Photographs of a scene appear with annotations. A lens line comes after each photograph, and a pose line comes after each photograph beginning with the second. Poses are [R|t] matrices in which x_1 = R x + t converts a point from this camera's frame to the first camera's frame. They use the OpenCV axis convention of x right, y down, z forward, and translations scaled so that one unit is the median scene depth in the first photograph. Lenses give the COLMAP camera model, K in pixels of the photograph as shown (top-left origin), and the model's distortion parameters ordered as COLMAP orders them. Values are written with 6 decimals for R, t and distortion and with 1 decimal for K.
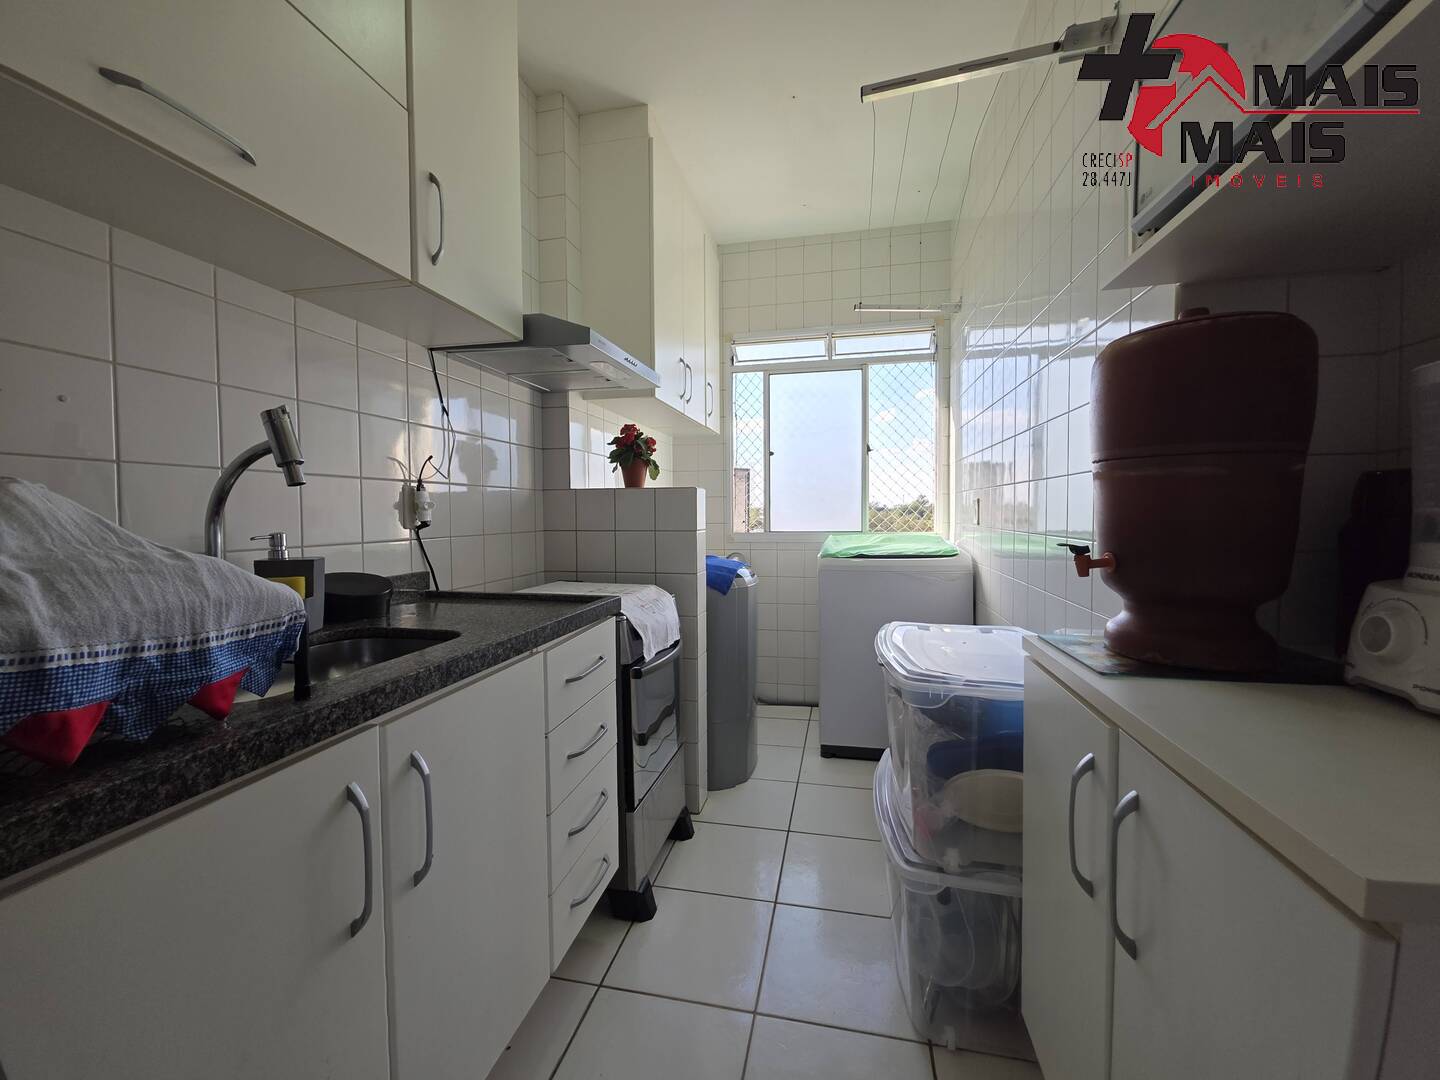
lens RADIAL K [[570.5, 0, 721.2], [0, 570.5, 534.6], [0, 0, 1]] dist [0.002642, -0.002830]
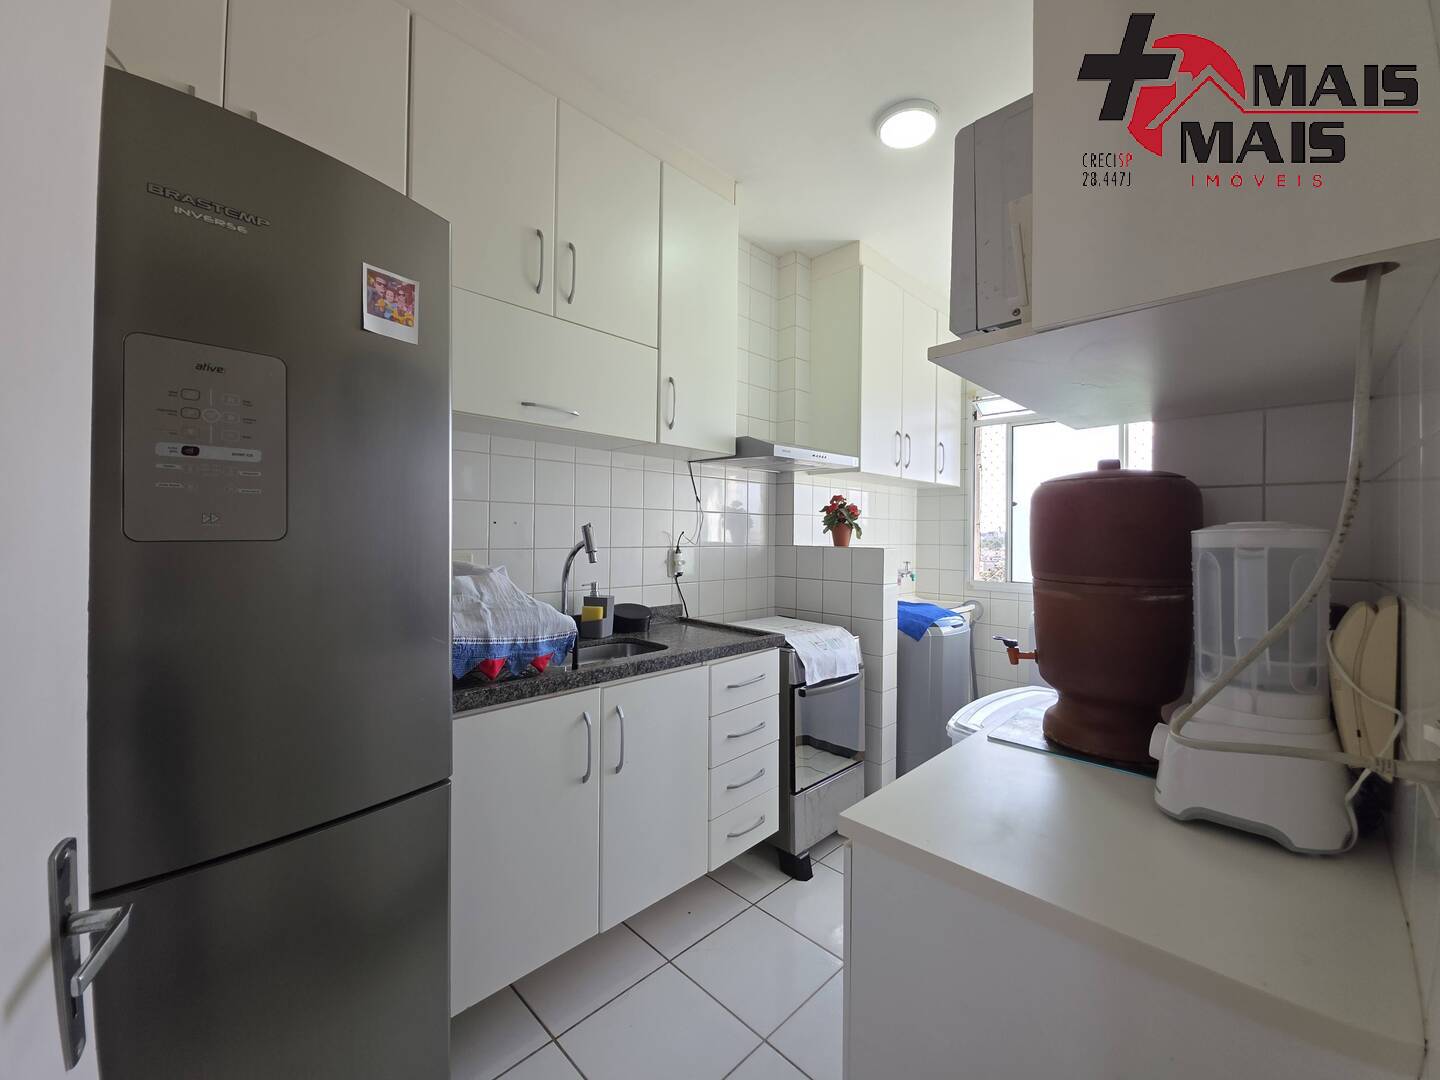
lens RADIAL K [[570.5, 0, 721.2], [0, 570.5, 534.6], [0, 0, 1]] dist [0.002642, -0.002830]
pose [[0.836165, 0.016285, -0.548236, 0.470380], [-0.036256, 0.999014, -0.025623, -0.098595], [0.547278, 0.041302, 0.835931, -0.275769]]
